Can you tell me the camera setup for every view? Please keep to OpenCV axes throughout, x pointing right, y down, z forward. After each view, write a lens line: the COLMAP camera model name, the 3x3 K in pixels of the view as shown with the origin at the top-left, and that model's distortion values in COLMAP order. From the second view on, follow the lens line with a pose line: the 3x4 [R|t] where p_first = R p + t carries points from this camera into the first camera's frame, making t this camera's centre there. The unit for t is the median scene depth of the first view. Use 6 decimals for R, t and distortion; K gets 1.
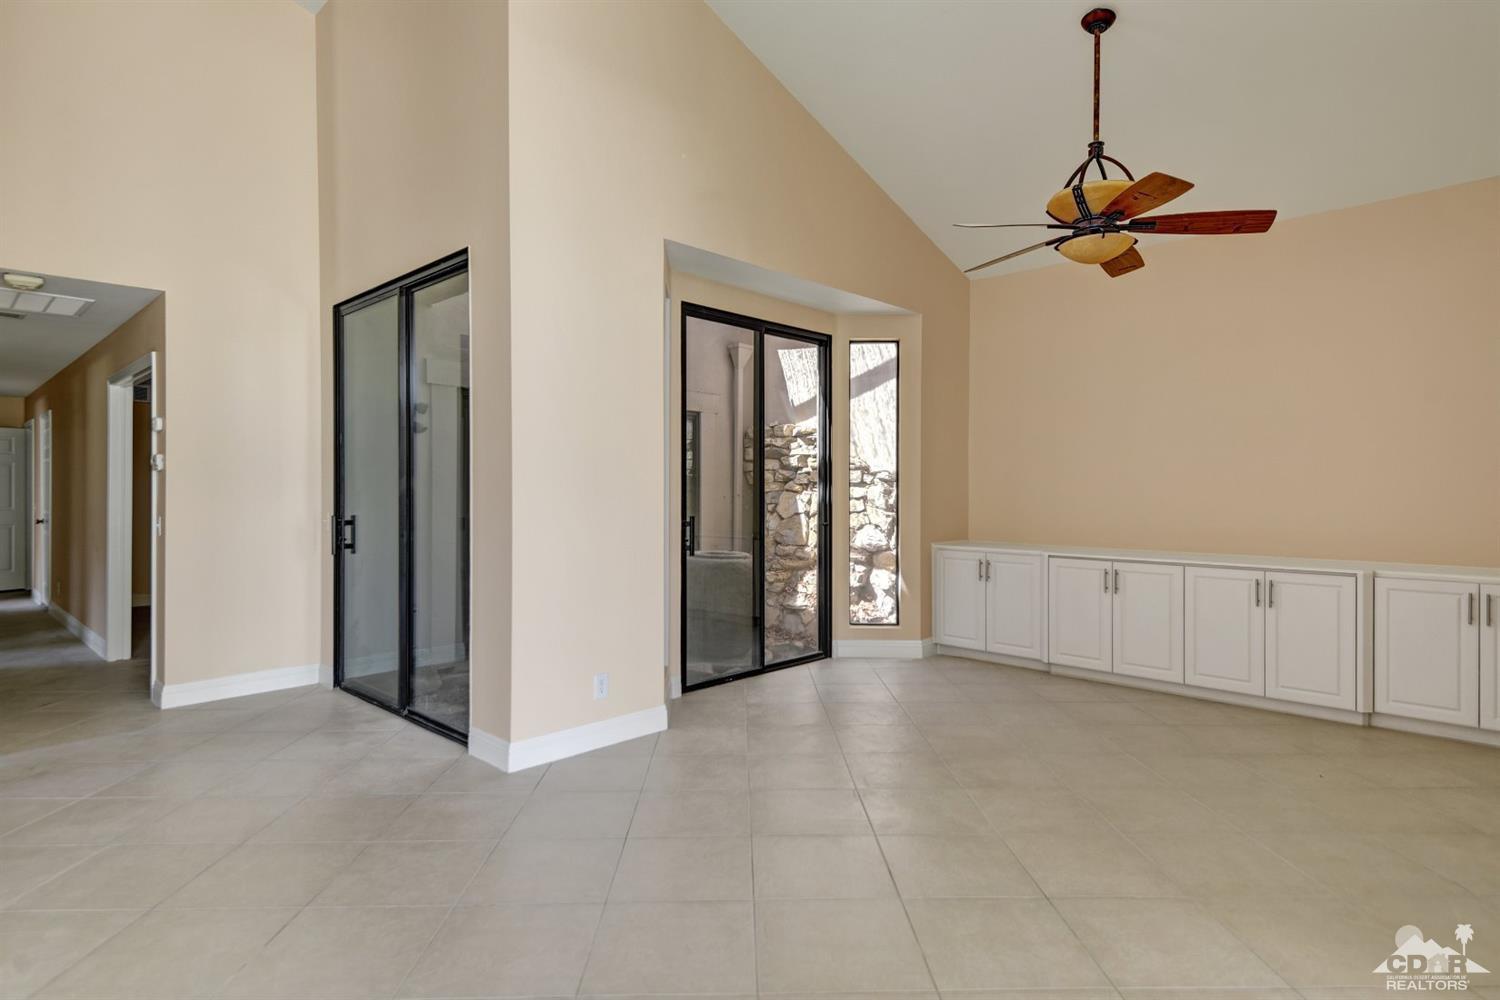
lens RADIAL K [[799.4, 0, 770.5], [0, 799.4, 491.7], [0, 0, 1]] dist [0.016771, -0.000714]
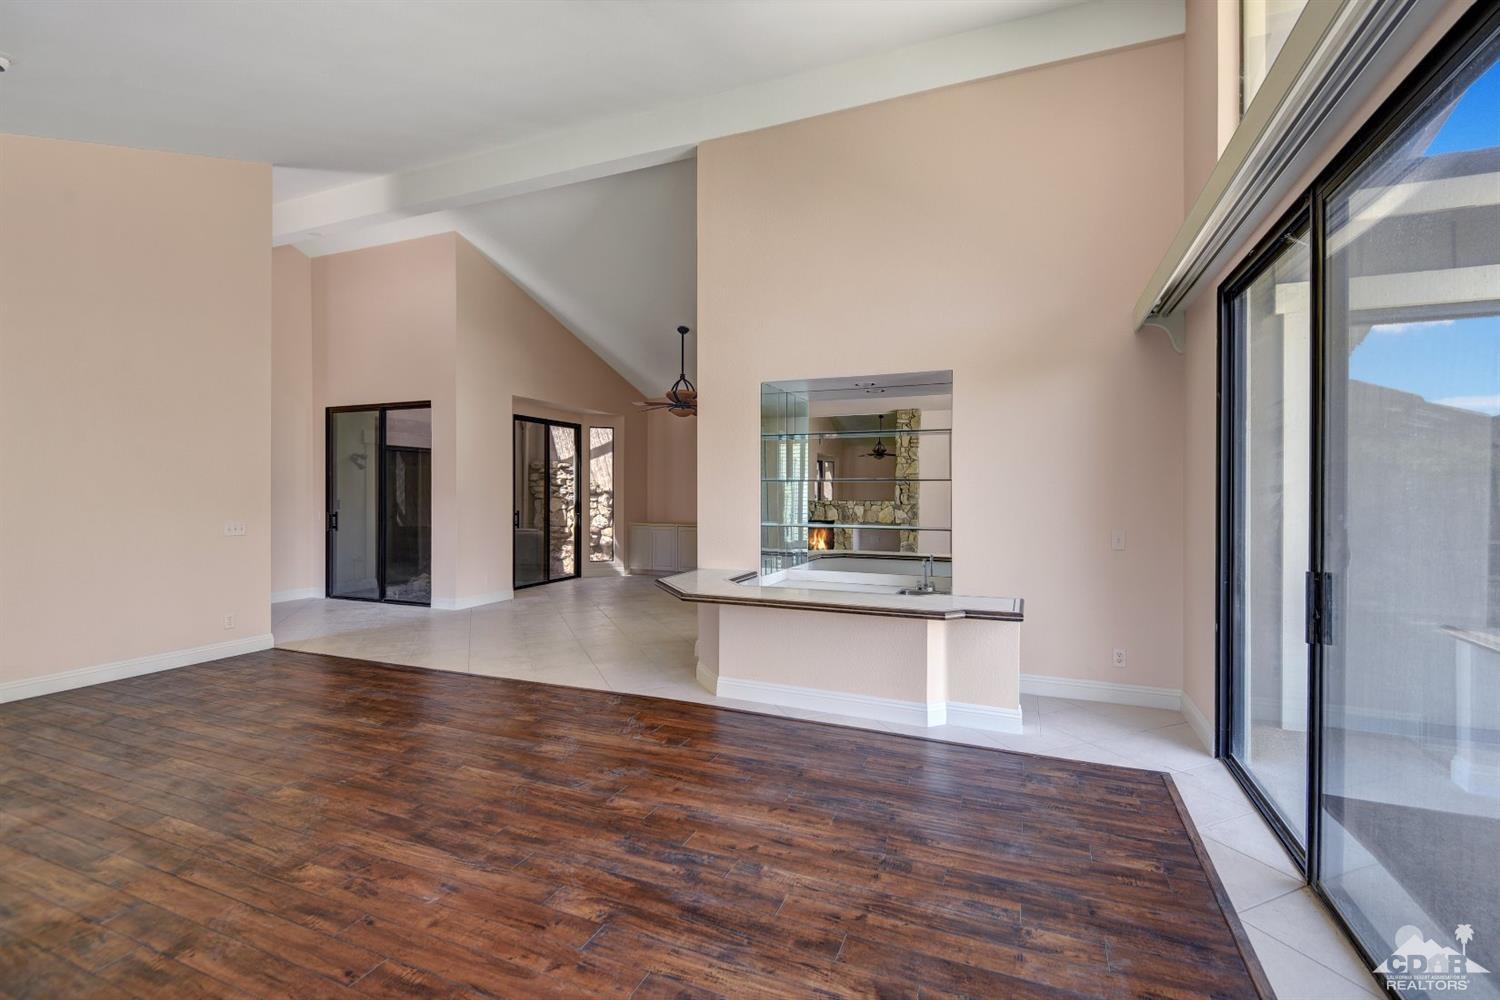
lens RADIAL K [[669.3, 0, 747.0], [0, 669.3, 491.5], [0, 0, 1]] dist [0.013518, -0.000791]
pose [[0.942848, -0.000574, 0.333223, -0.106430], [0.000602, 1.000000, 0.000021, -0.020271], [-0.333223, 0.000181, 0.942848, -0.860026]]
